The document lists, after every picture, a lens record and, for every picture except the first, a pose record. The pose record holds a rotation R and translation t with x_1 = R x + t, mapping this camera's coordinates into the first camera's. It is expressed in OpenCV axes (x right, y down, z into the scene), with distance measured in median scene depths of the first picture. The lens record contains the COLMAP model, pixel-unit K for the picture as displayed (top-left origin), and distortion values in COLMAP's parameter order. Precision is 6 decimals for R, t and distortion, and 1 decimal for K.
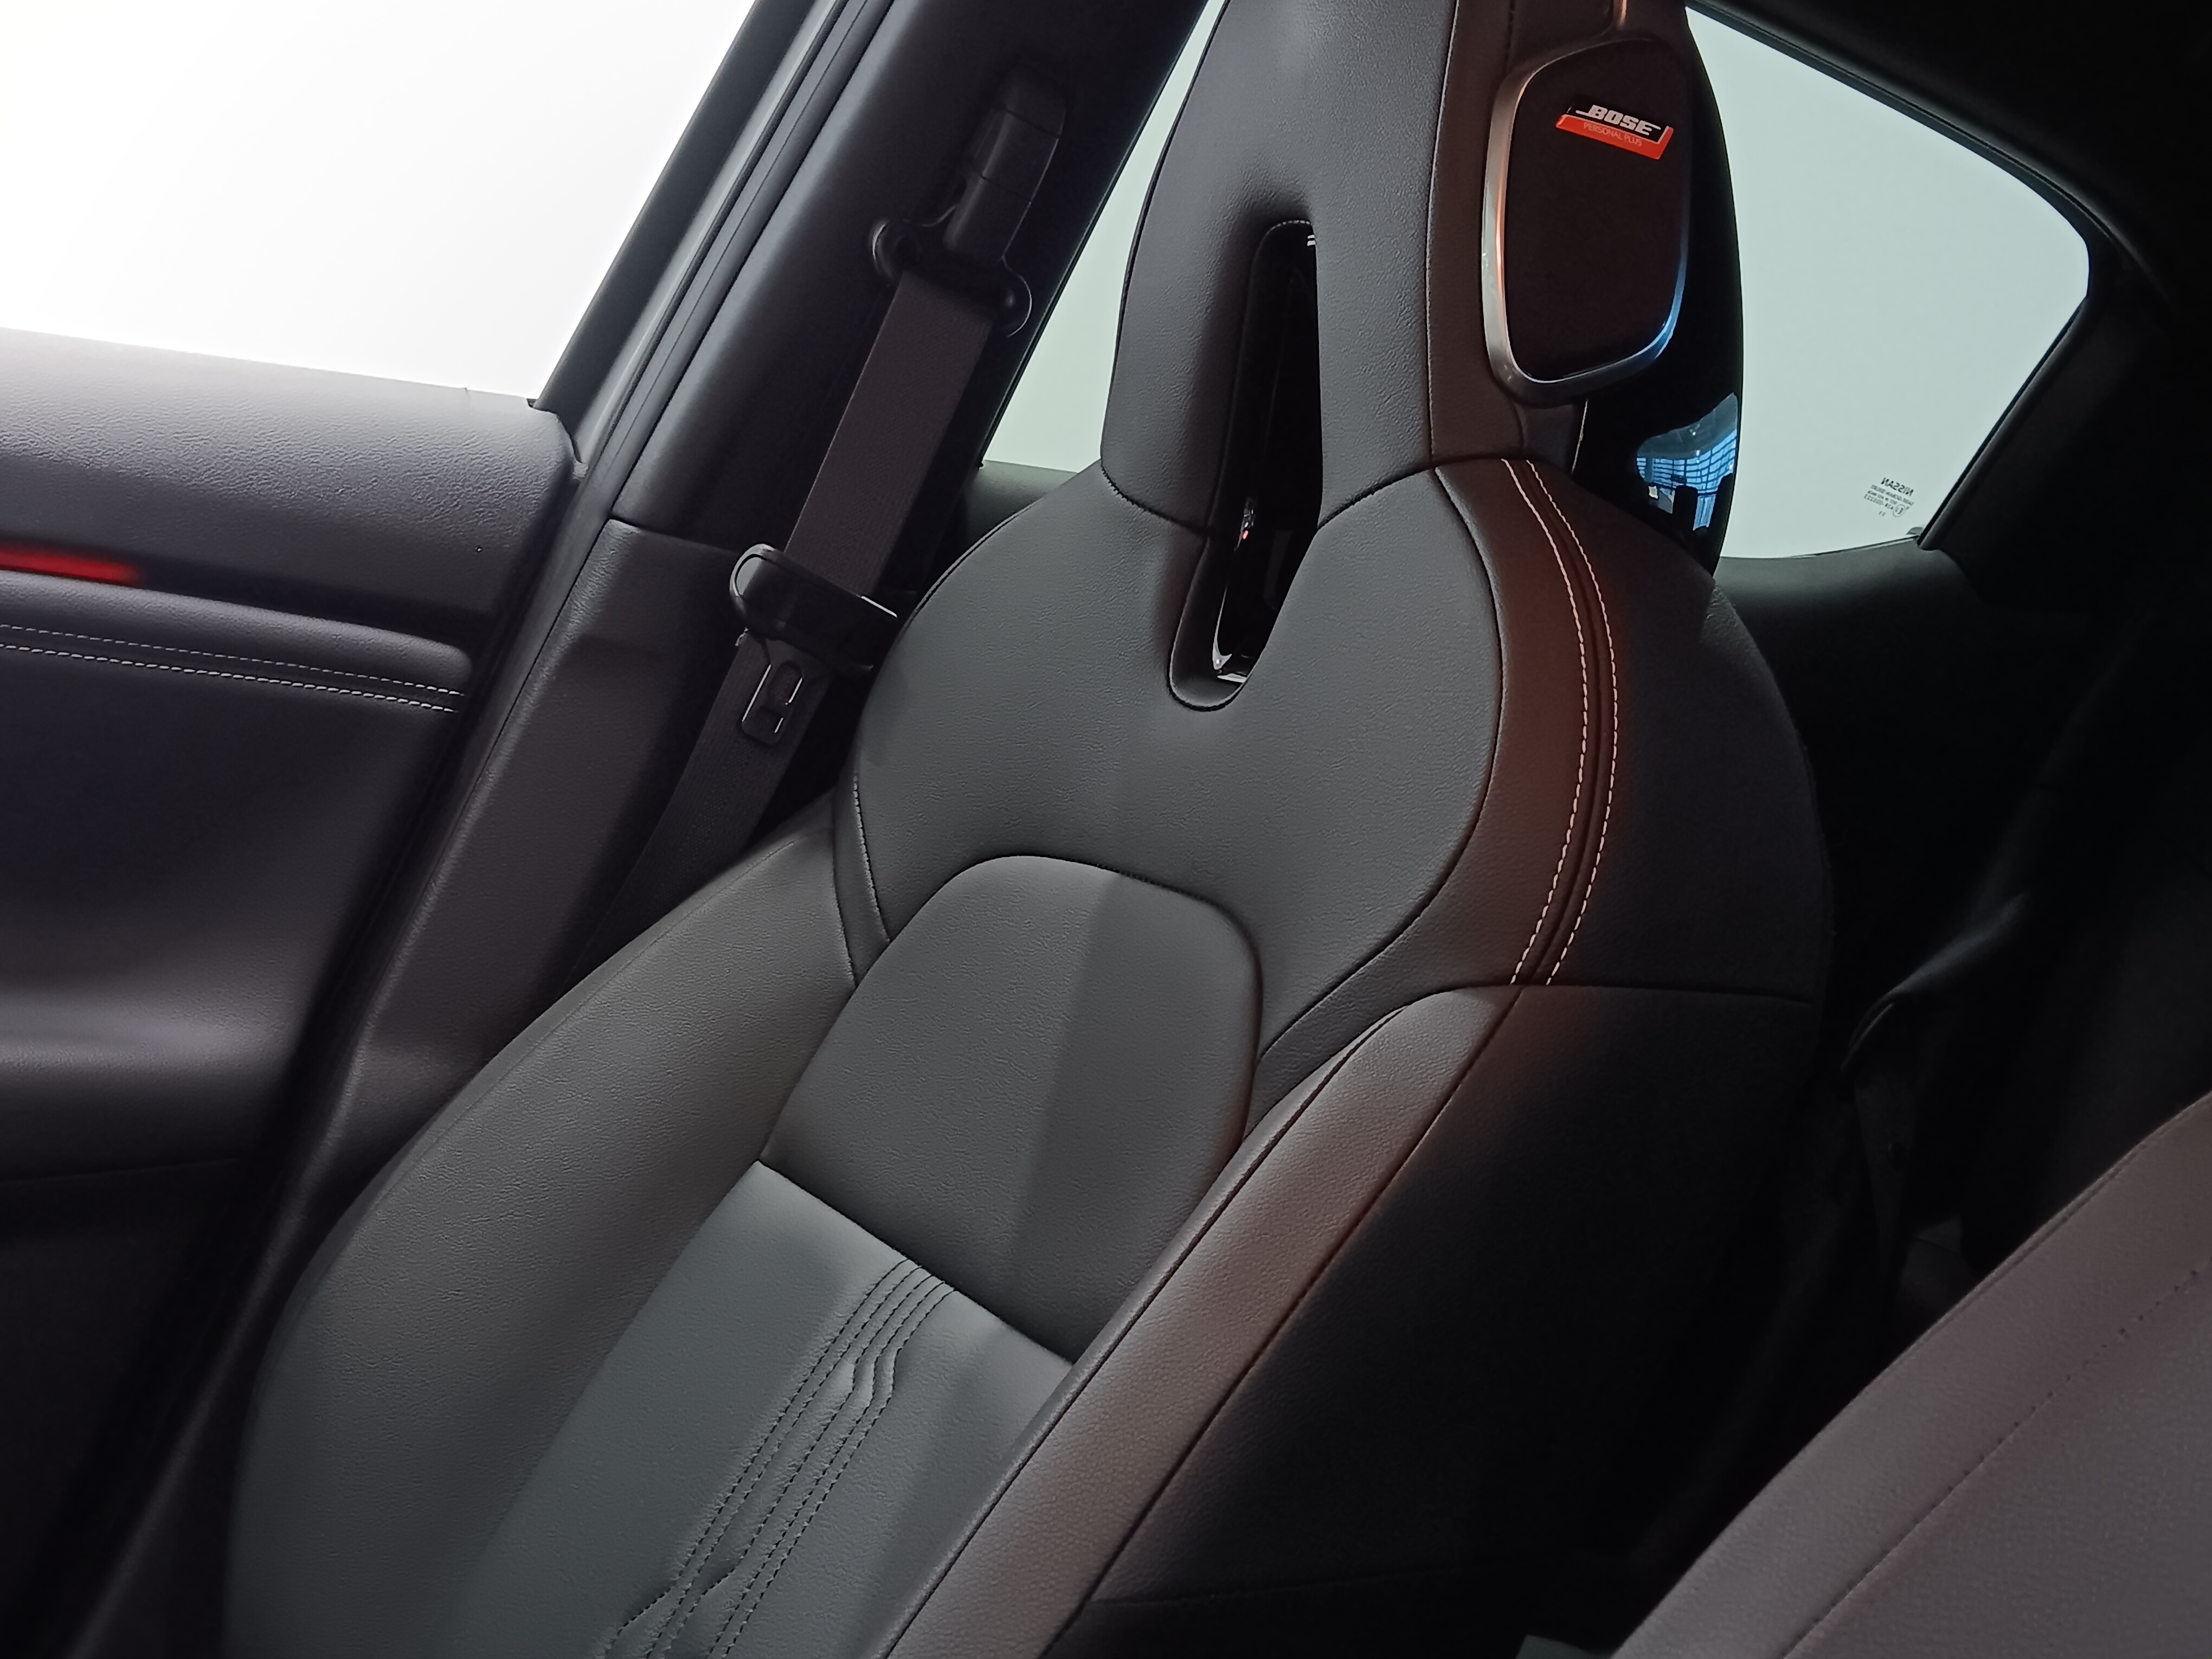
lens RADIAL K [[2586.3, 0, 1106.0], [0, 2586.3, 829.5], [0, 0, 1]] dist [0.177735, -0.527043]
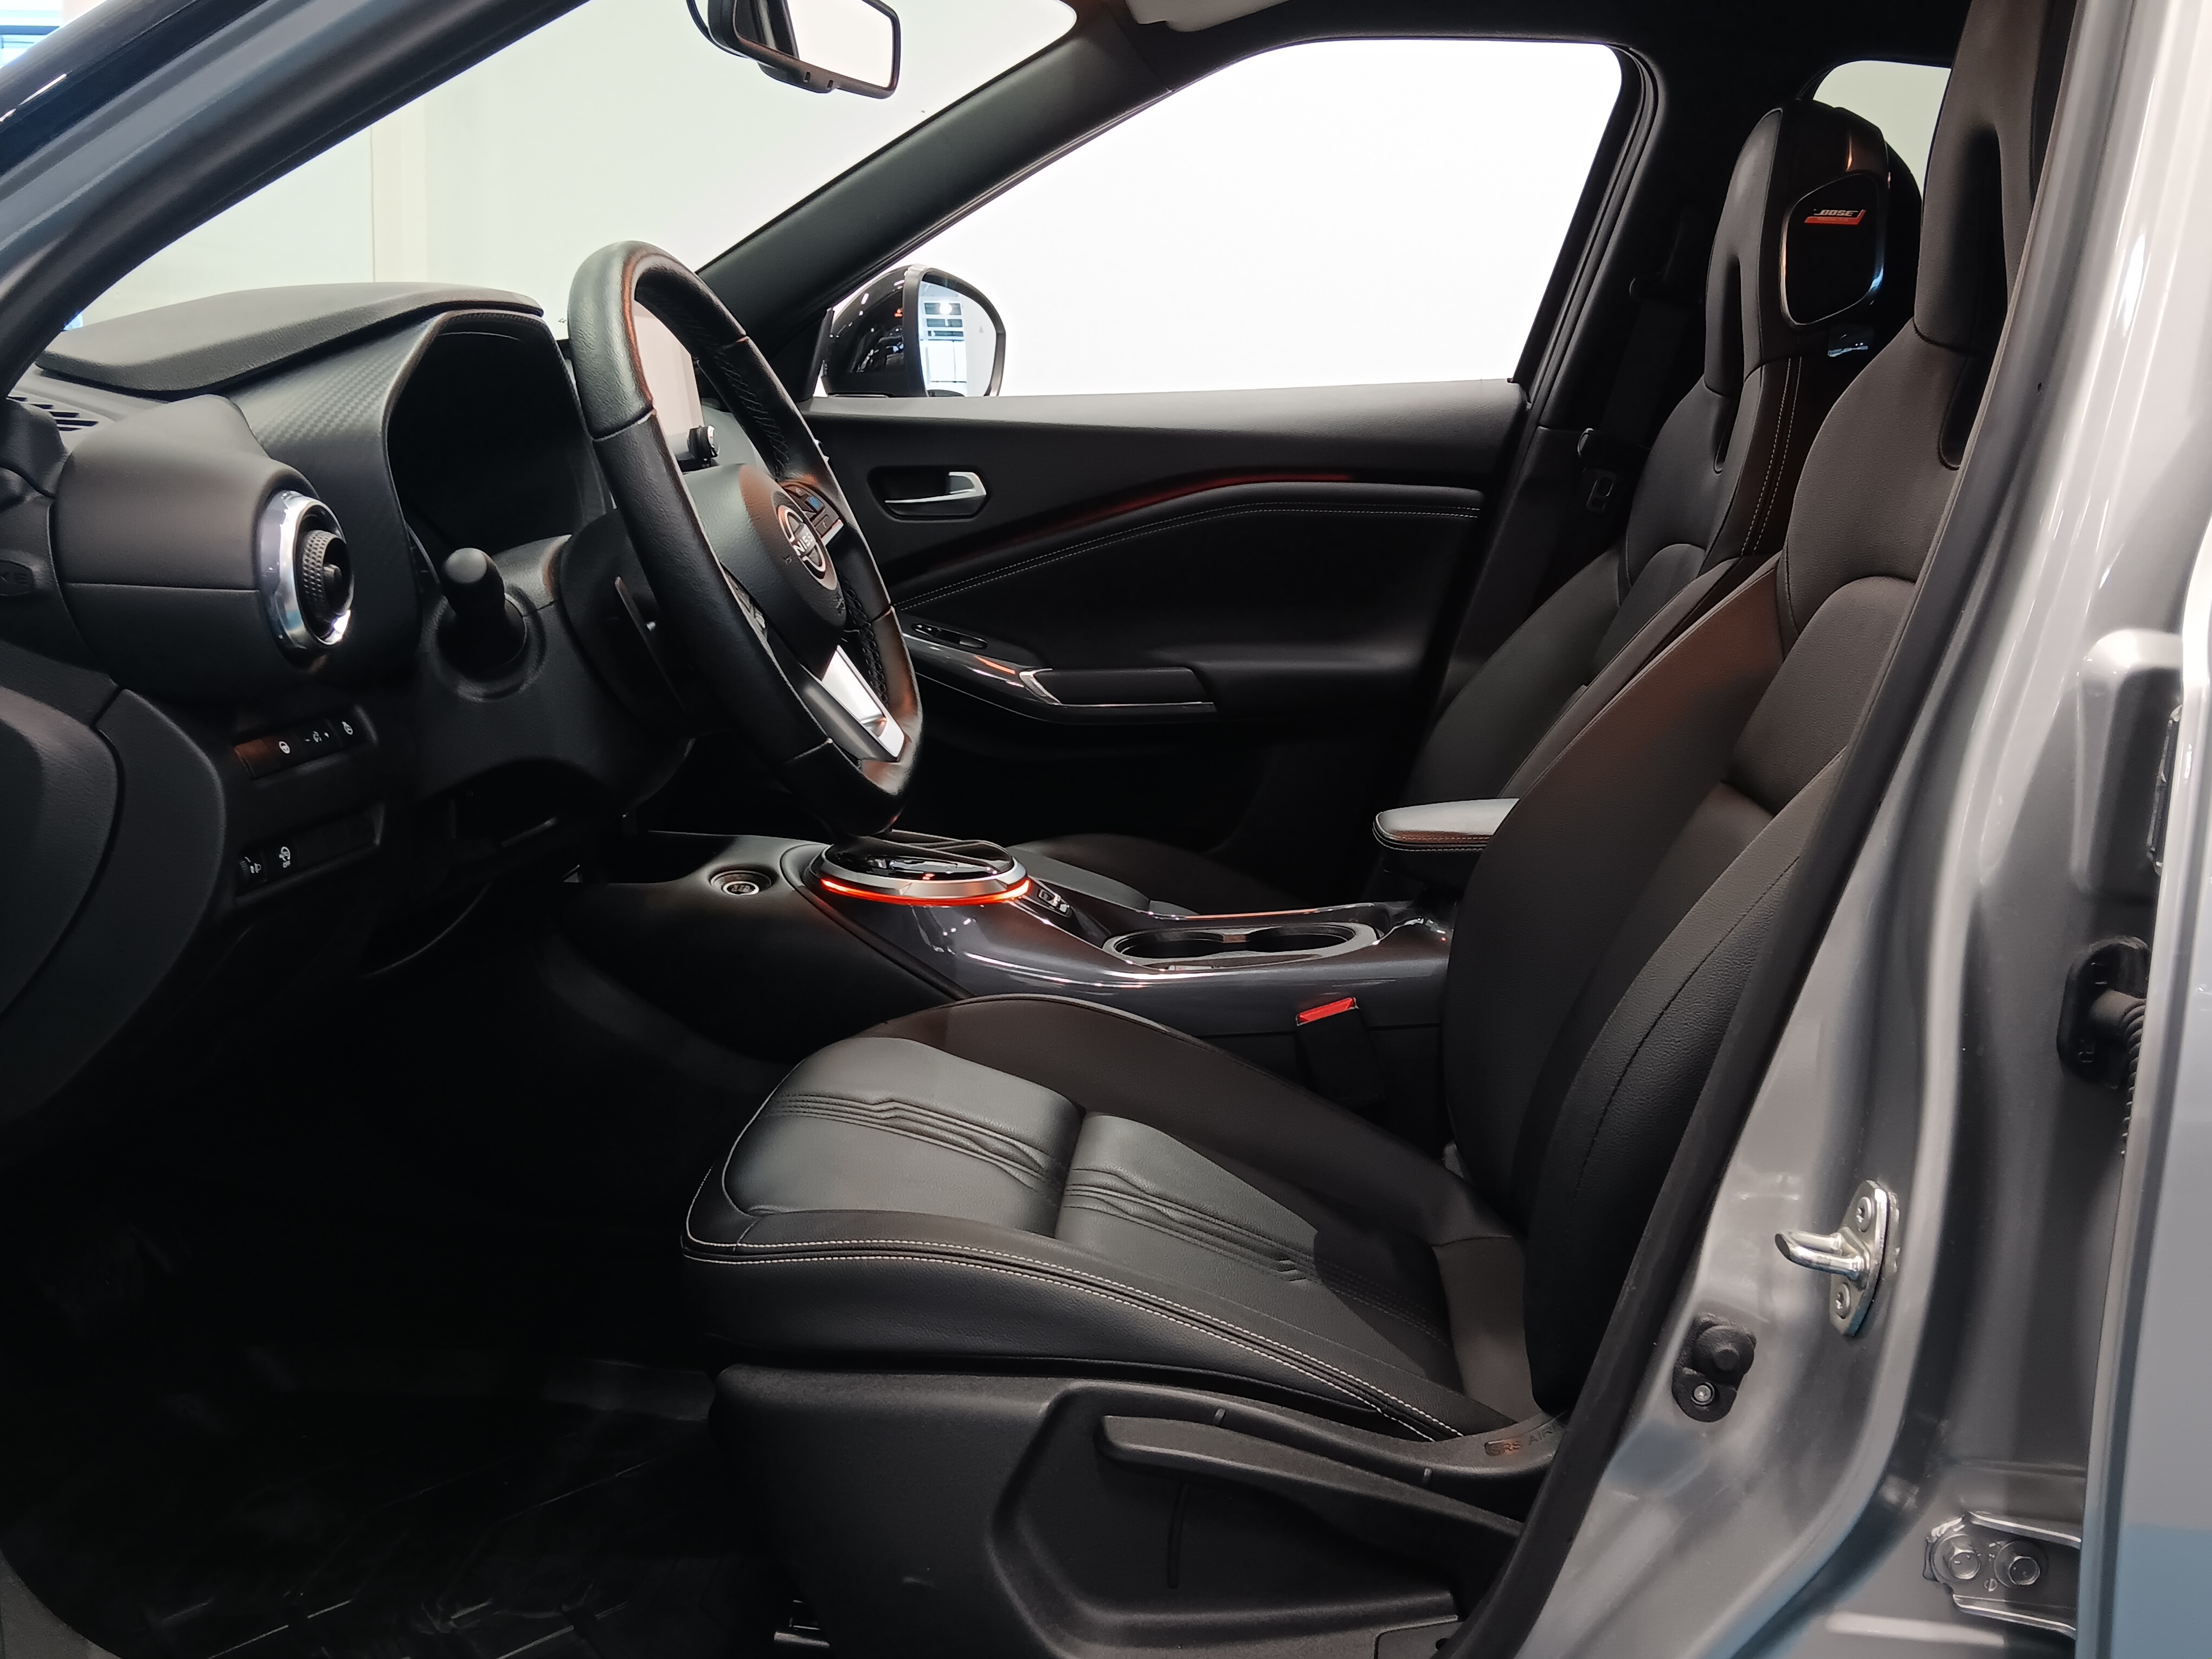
lens RADIAL K [[2586.3, 0, 1106.0], [0, 2586.3, 829.5], [0, 0, 1]] dist [0.177735, -0.527043]
pose [[0.829353, -0.047016, -0.556744, 0.776896], [0.065293, 0.997781, 0.013003, 0.186958], [0.554897, -0.047136, 0.830582, -1.174335]]
